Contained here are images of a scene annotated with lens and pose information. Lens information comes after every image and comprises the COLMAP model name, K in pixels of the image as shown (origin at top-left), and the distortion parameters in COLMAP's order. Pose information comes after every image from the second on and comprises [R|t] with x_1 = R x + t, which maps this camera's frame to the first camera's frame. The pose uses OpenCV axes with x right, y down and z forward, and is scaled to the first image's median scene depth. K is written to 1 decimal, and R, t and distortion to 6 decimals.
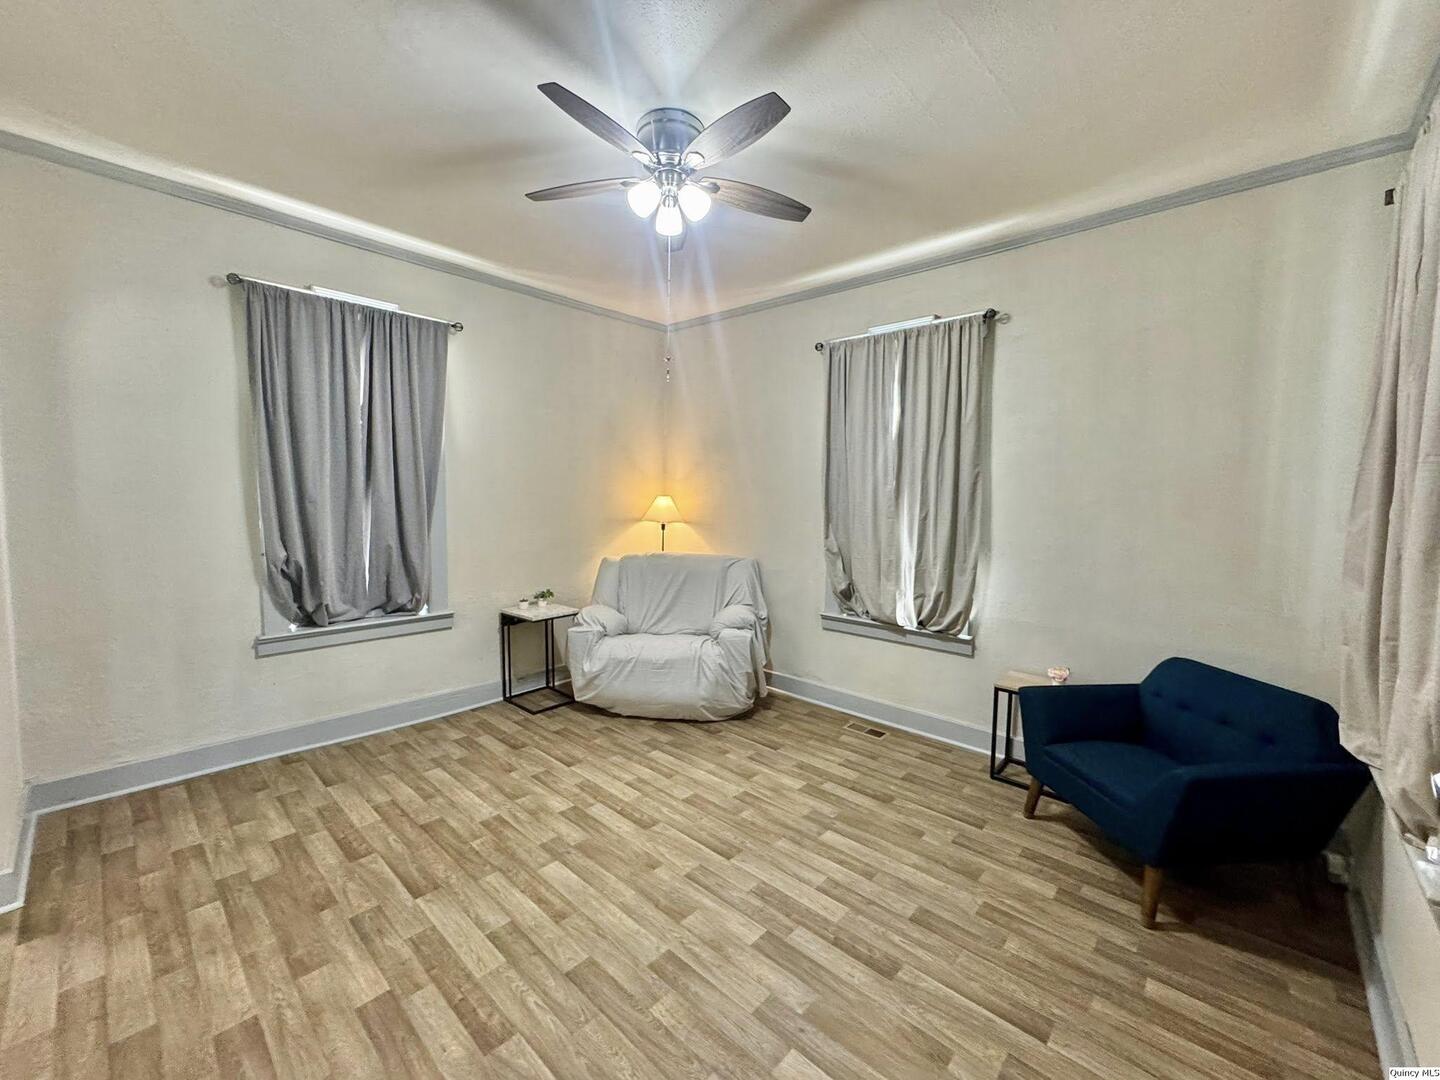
lens RADIAL K [[575.7, 0, 718.2], [0, 575.7, 541.4], [0, 0, 1]] dist [-0.000708, -0.000095]
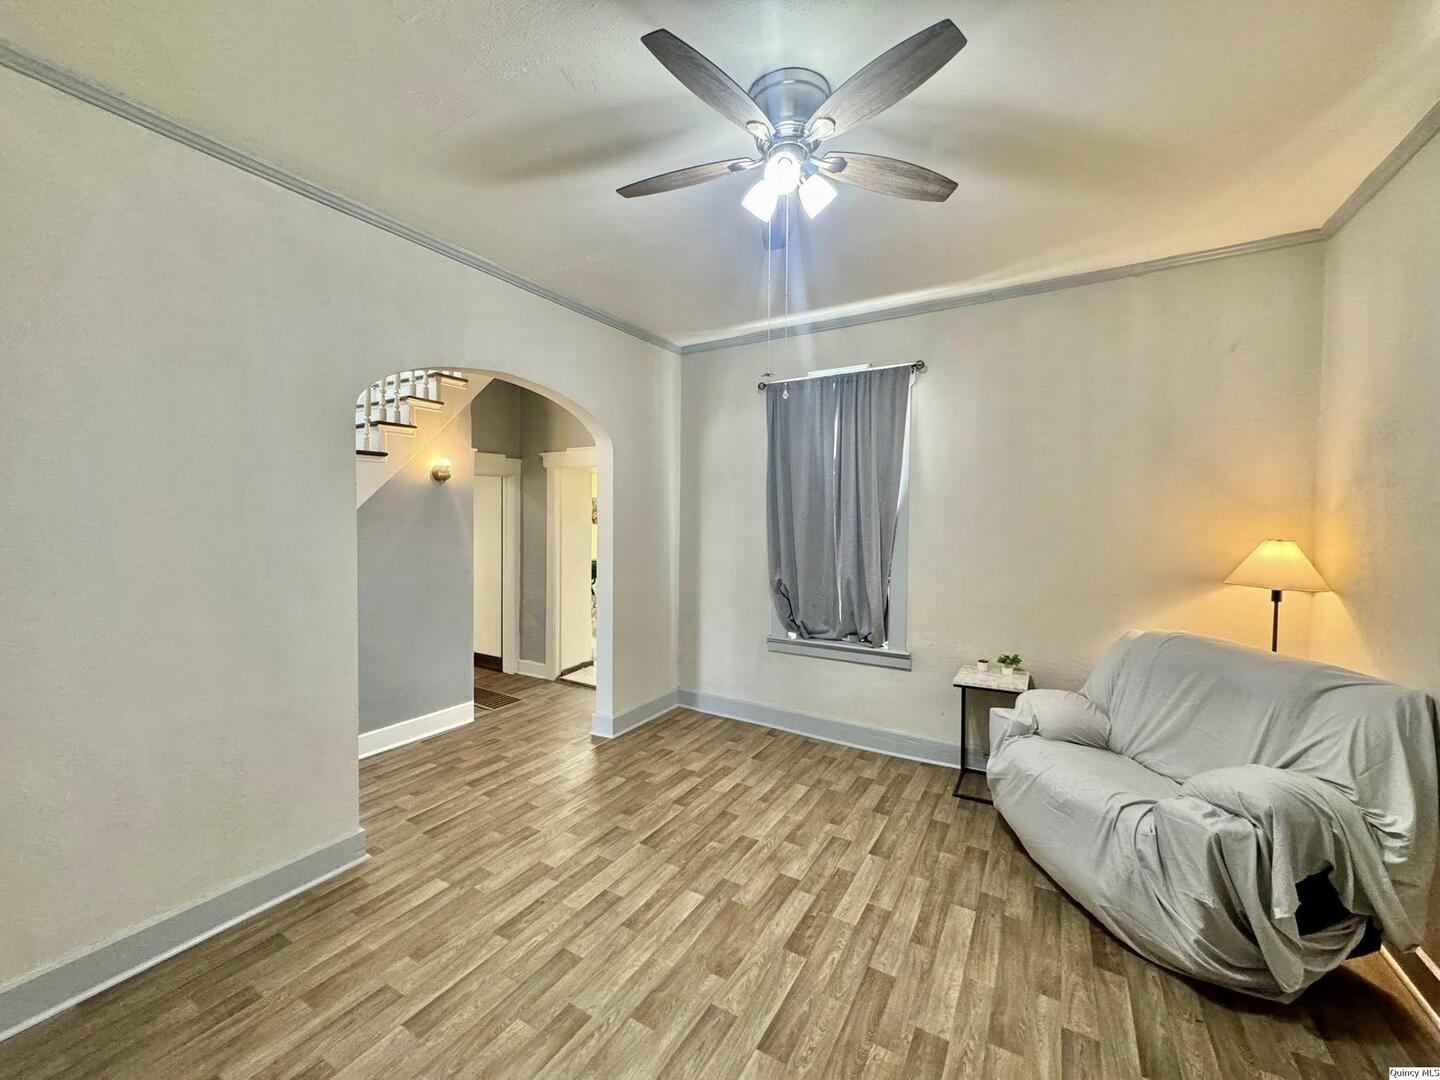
lens RADIAL K [[575.7, 0, 718.2], [0, 575.7, 541.4], [0, 0, 1]] dist [-0.000708, -0.000095]
pose [[0.215752, 0.021118, -0.976220, 0.528195], [-0.086122, 0.996281, 0.002518, -0.053677], [0.972643, 0.083531, 0.216768, 0.569701]]
